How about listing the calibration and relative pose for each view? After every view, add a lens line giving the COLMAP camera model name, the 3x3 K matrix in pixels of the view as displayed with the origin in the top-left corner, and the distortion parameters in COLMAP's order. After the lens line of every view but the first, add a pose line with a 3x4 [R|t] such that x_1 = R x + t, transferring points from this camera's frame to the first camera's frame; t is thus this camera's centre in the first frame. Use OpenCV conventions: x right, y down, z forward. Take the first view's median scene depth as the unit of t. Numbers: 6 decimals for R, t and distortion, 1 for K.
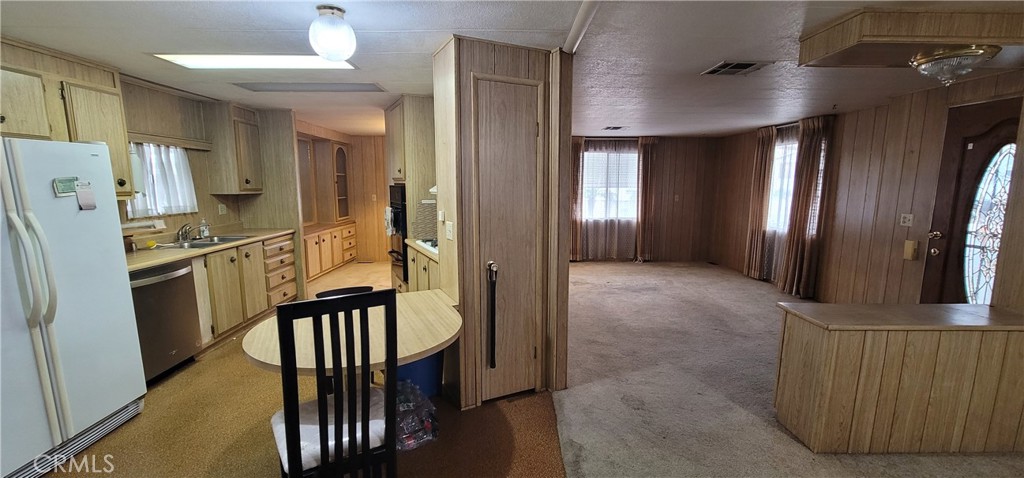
lens RADIAL K [[416.6, 0, 514.8], [0, 416.6, 244.3], [0, 0, 1]] dist [-0.004823, 0.000745]
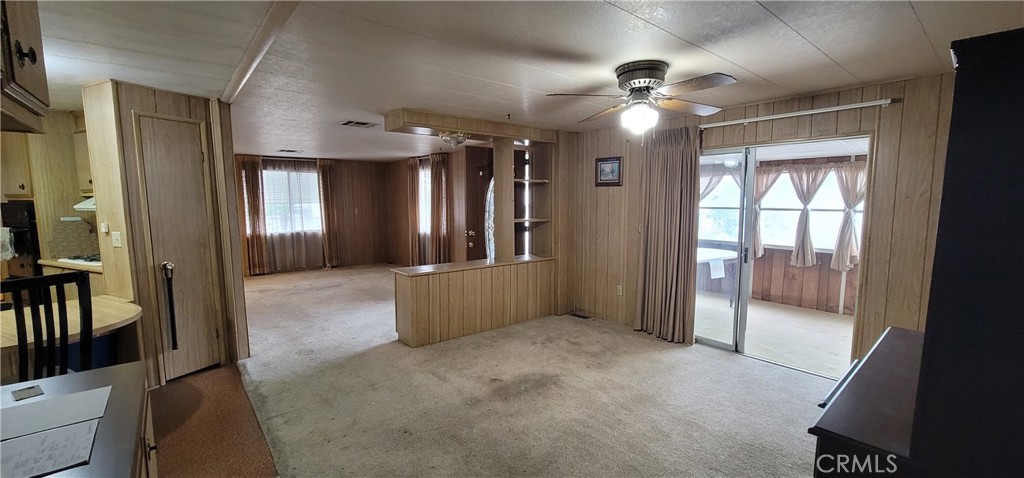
lens RADIAL K [[416.6, 0, 515.9], [0, 416.6, 243.2], [0, 0, 1]] dist [-0.004823, 0.000745]
pose [[0.778594, -0.071821, 0.623405, -0.008747], [0.097683, 0.995190, -0.007347, 0.068332], [-0.619879, 0.066616, 0.781865, -0.429757]]
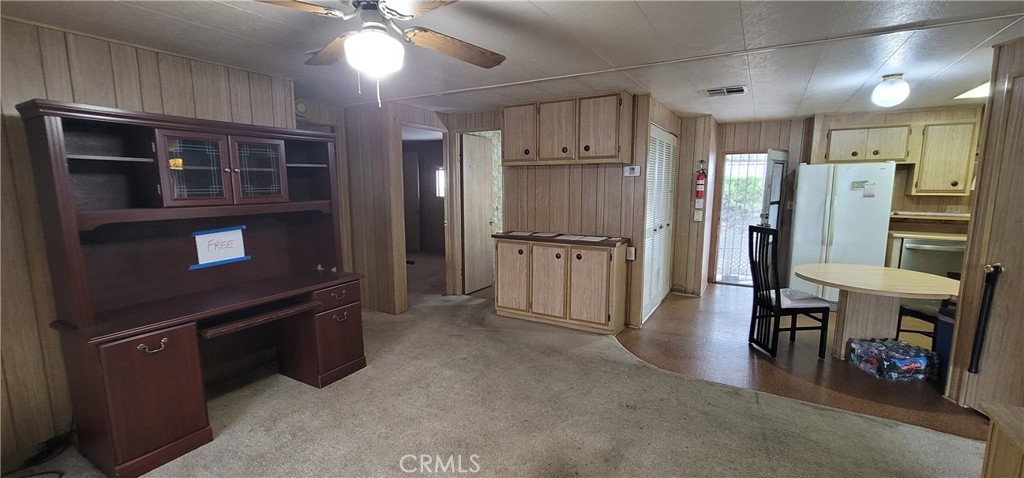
lens RADIAL K [[416.6, 0, 509.7], [0, 416.6, 242.4], [0, 0, 1]] dist [-0.004823, 0.000745]
pose [[-0.532684, 0.112971, -0.838740, 0.947691], [-0.128355, 0.968802, 0.212007, -0.046365], [0.836524, 0.220589, -0.501565, 0.379991]]
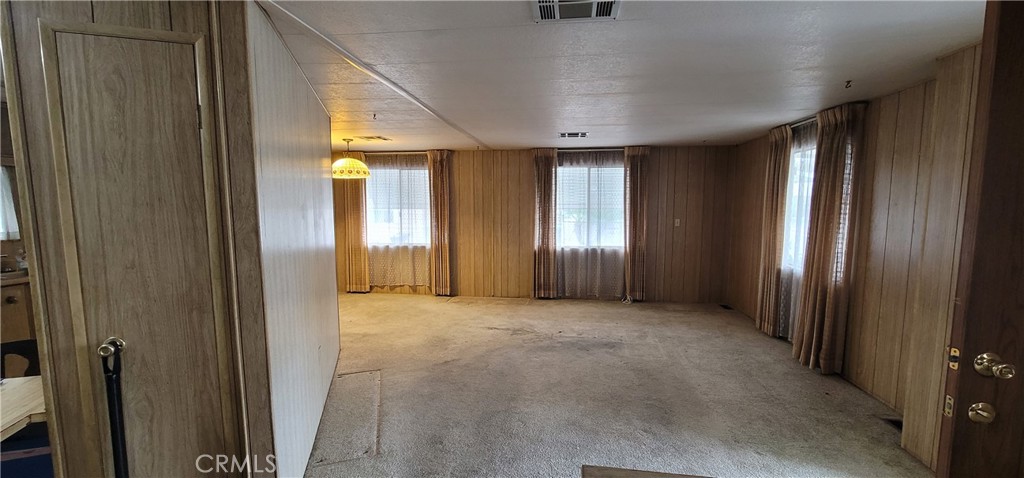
lens RADIAL K [[416.6, 0, 514.4], [0, 416.6, 243.7], [0, 0, 1]] dist [-0.004823, 0.000745]
pose [[0.987821, 0.012292, -0.155108, 0.426909], [-0.019997, 0.998637, -0.048216, -0.054564], [0.154304, 0.050730, 0.986720, 0.357250]]
